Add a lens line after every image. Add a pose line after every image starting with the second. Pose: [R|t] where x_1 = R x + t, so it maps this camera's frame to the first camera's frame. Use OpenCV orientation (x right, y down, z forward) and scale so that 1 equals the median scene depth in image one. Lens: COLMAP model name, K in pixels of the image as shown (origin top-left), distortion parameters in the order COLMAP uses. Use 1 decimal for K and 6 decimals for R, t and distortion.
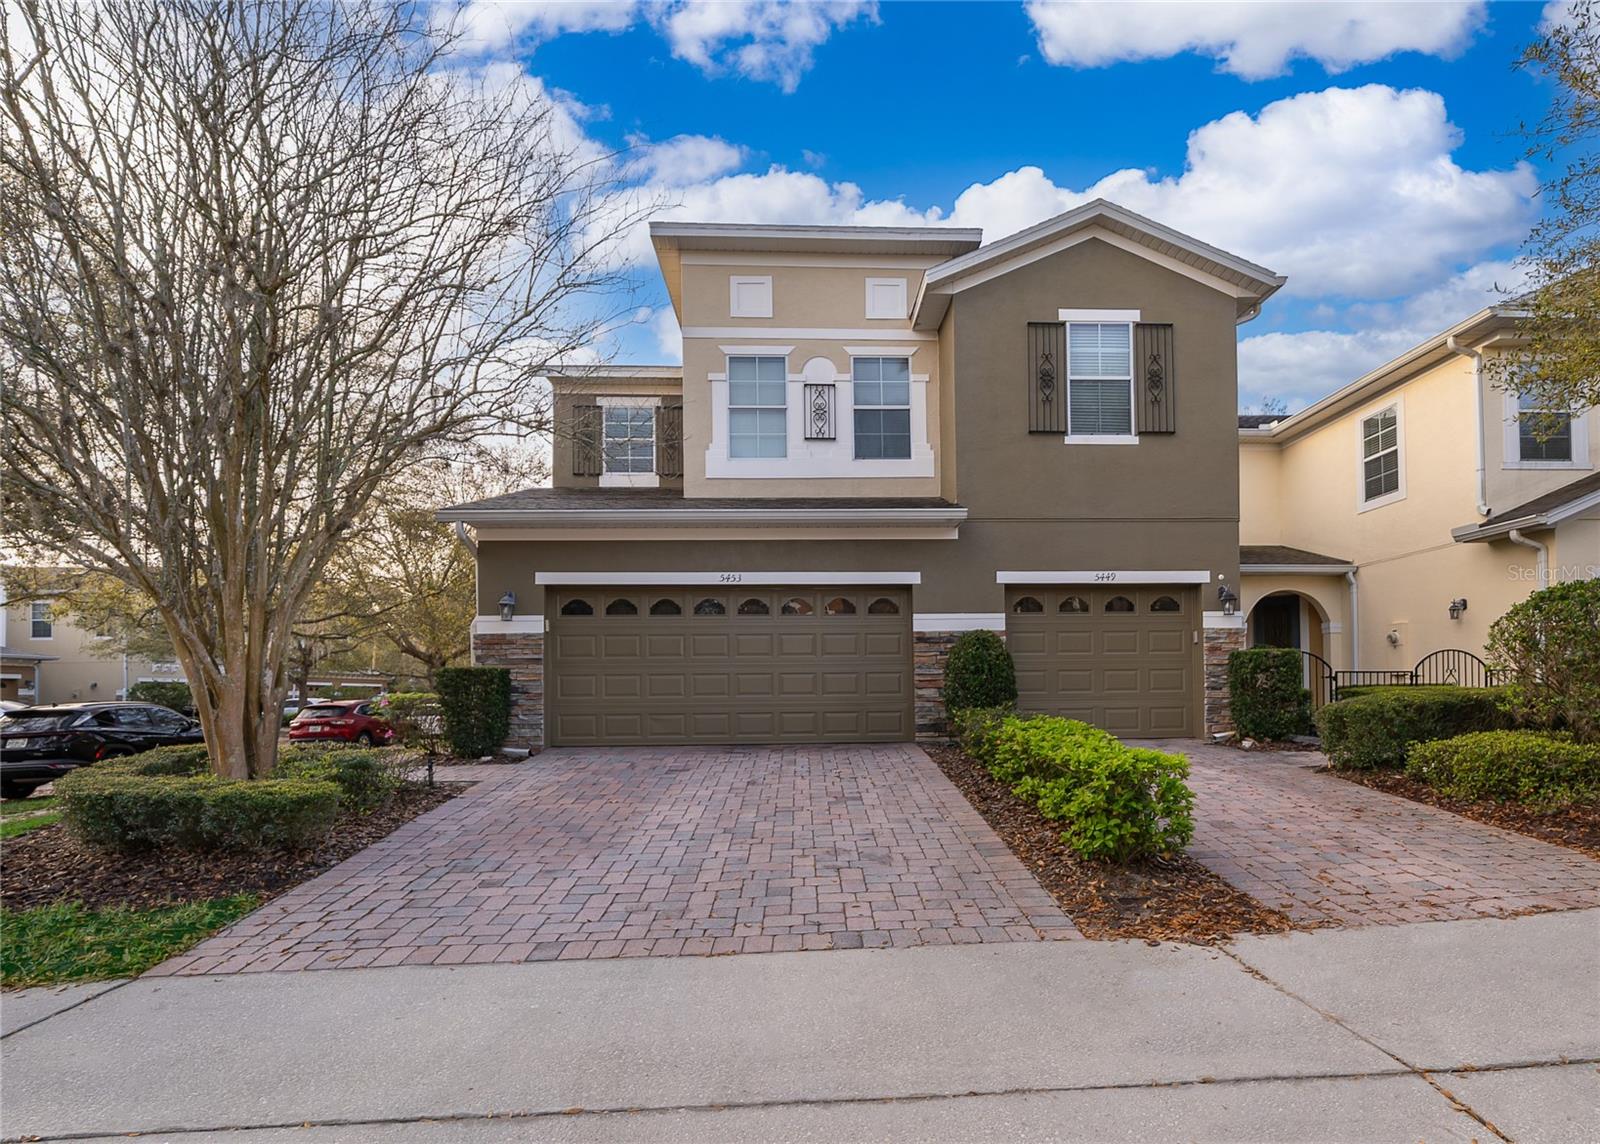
lens RADIAL K [[572.1, 0, 800.0], [0, 572.1, 572.0], [0, 0, 1]] dist [0.000180, -0.000026]
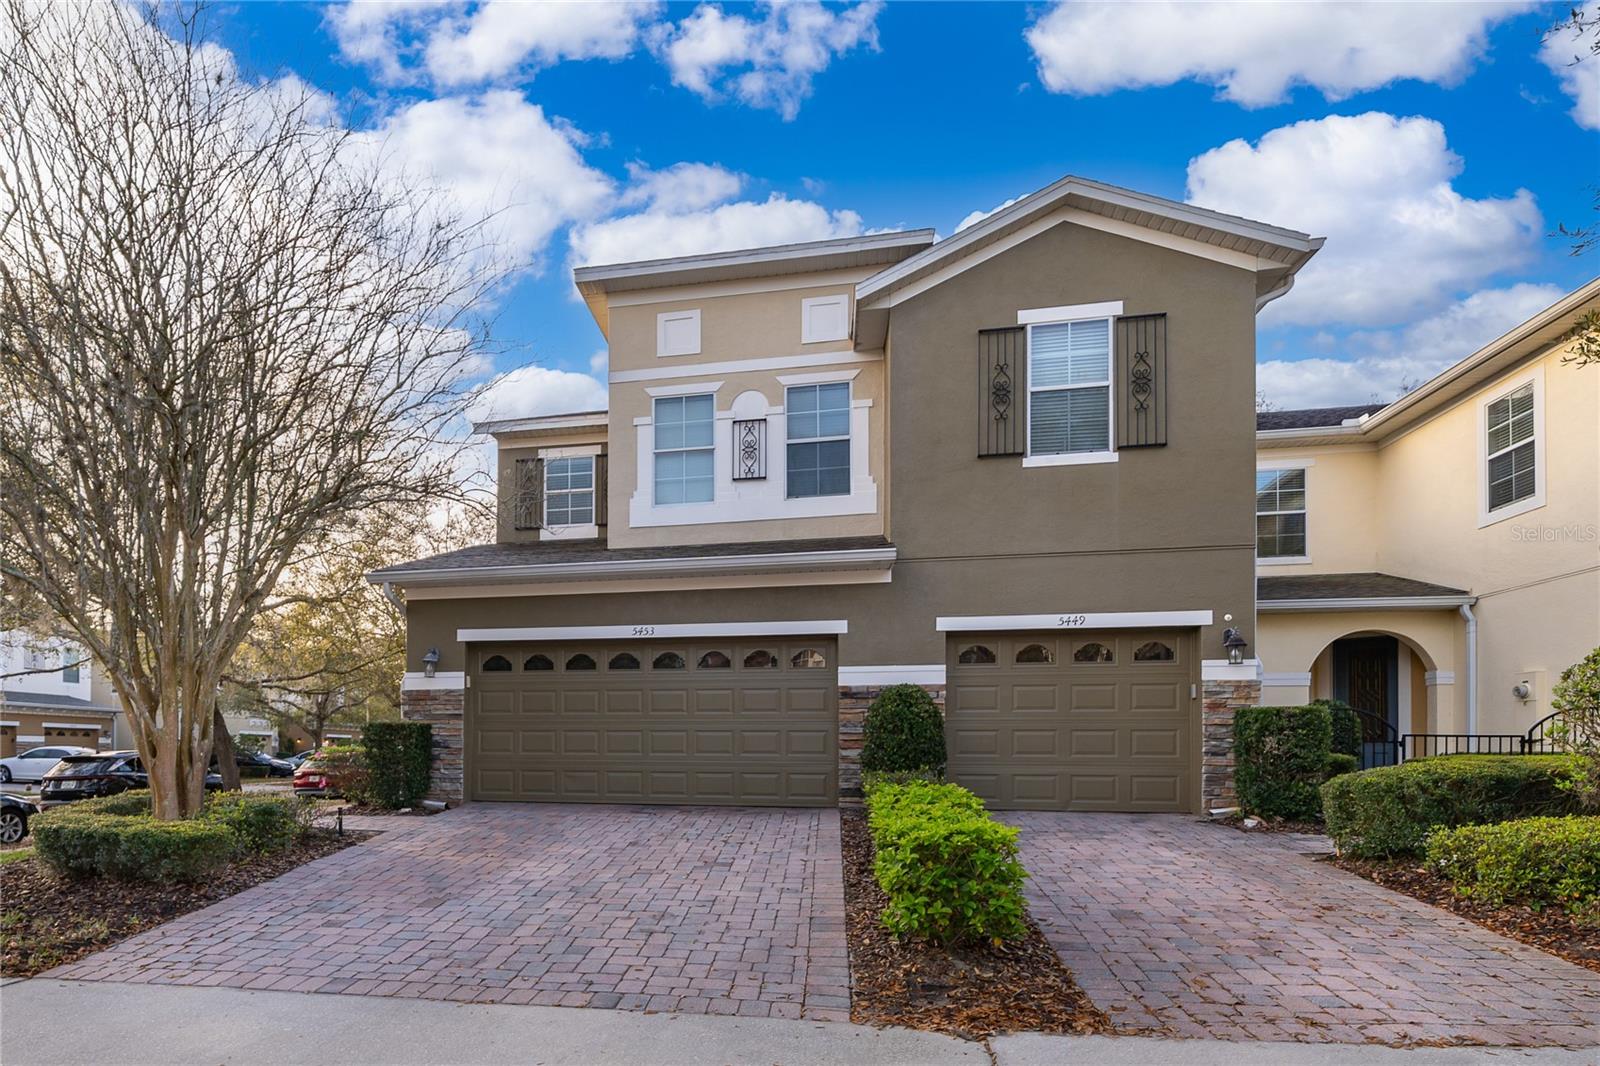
lens RADIAL K [[650.2, 0, 799.8], [0, 650.2, 612.1], [0, 0, 1]] dist [-0.000296, 0.000155]
pose [[0.982579, -0.024217, -0.184261, 0.311948], [0.023750, 0.999707, -0.004742, -0.009118], [0.184322, 0.000284, 0.982866, -0.024163]]
